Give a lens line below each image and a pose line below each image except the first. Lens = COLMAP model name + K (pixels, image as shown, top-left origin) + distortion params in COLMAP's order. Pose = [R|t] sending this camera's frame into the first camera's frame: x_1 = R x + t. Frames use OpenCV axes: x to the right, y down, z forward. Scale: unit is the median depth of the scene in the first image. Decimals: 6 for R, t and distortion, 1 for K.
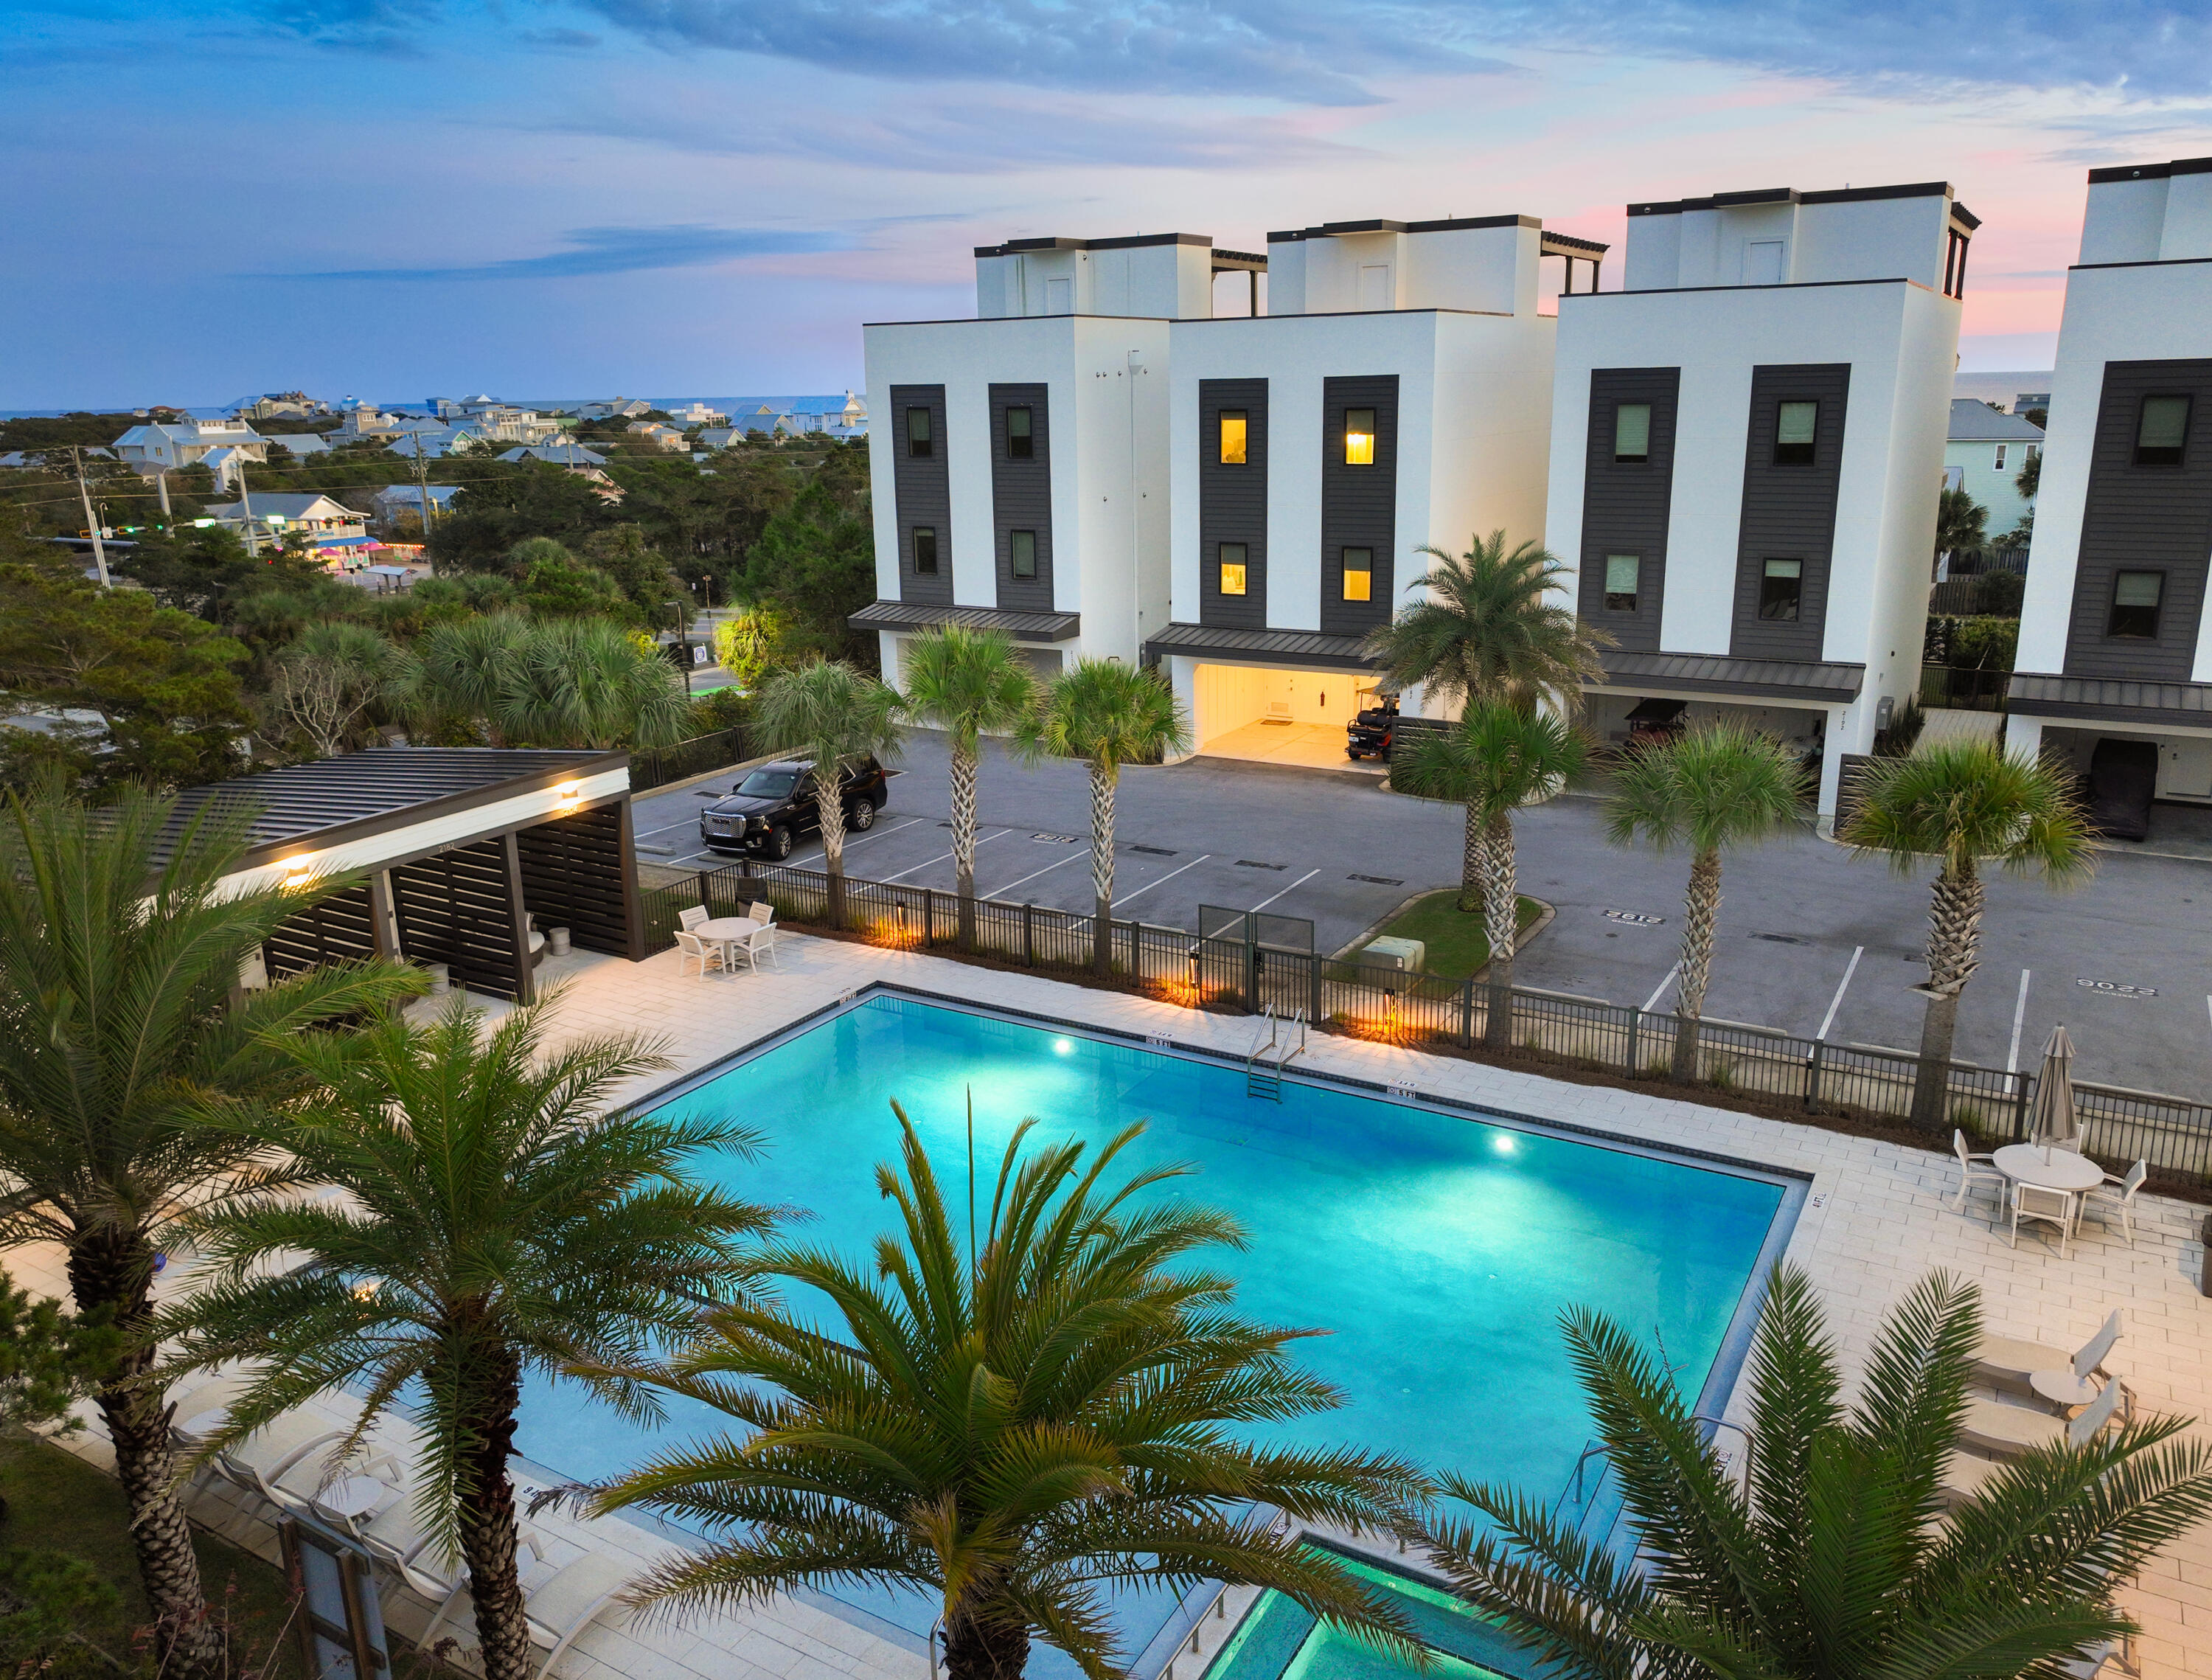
lens RADIAL K [[1644.7, 0, 1106.0], [0, 1644.7, 840.0], [0, 0, 1]] dist [-0.003999, -0.004758]
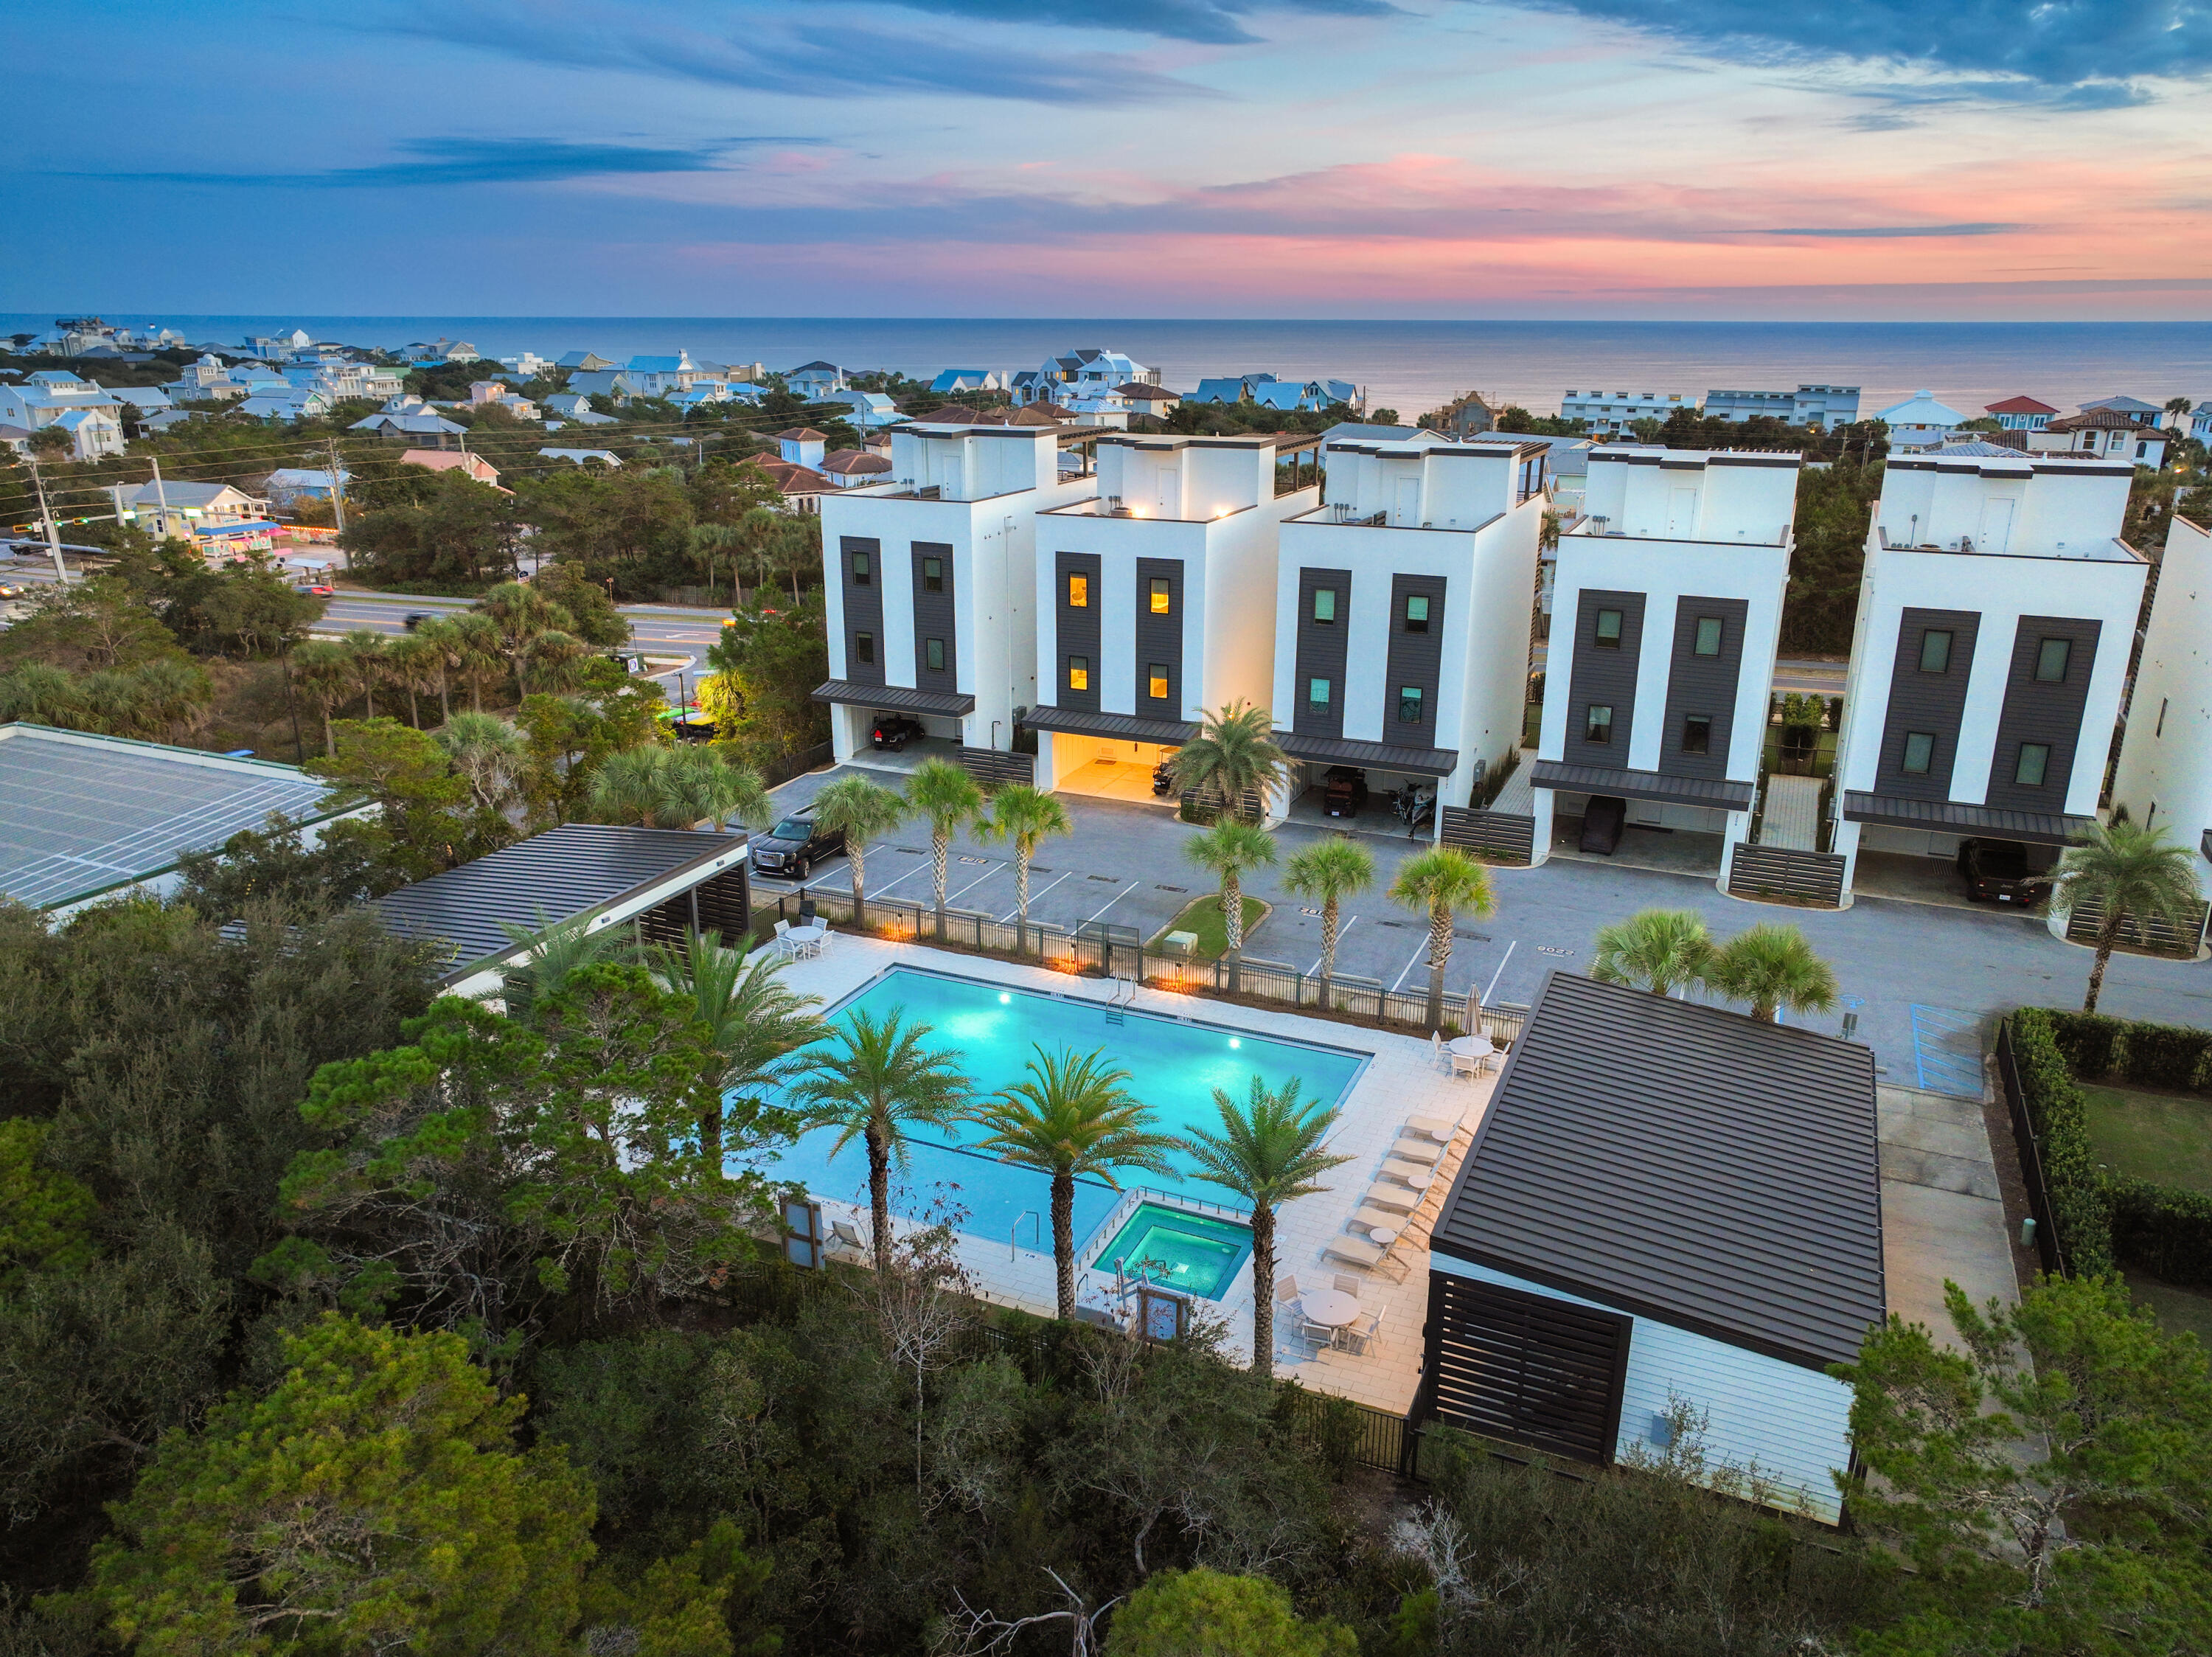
lens RADIAL K [[1557.1, 0, 1106.0], [0, 1557.1, 828.5], [0, 0, 1]] dist [-0.001814, -0.002433]
pose [[0.992941, -0.016288, 0.117489, -0.081173], [0.010818, 0.998834, 0.047048, -0.102074], [-0.118118, -0.045445, 0.991959, -0.520240]]
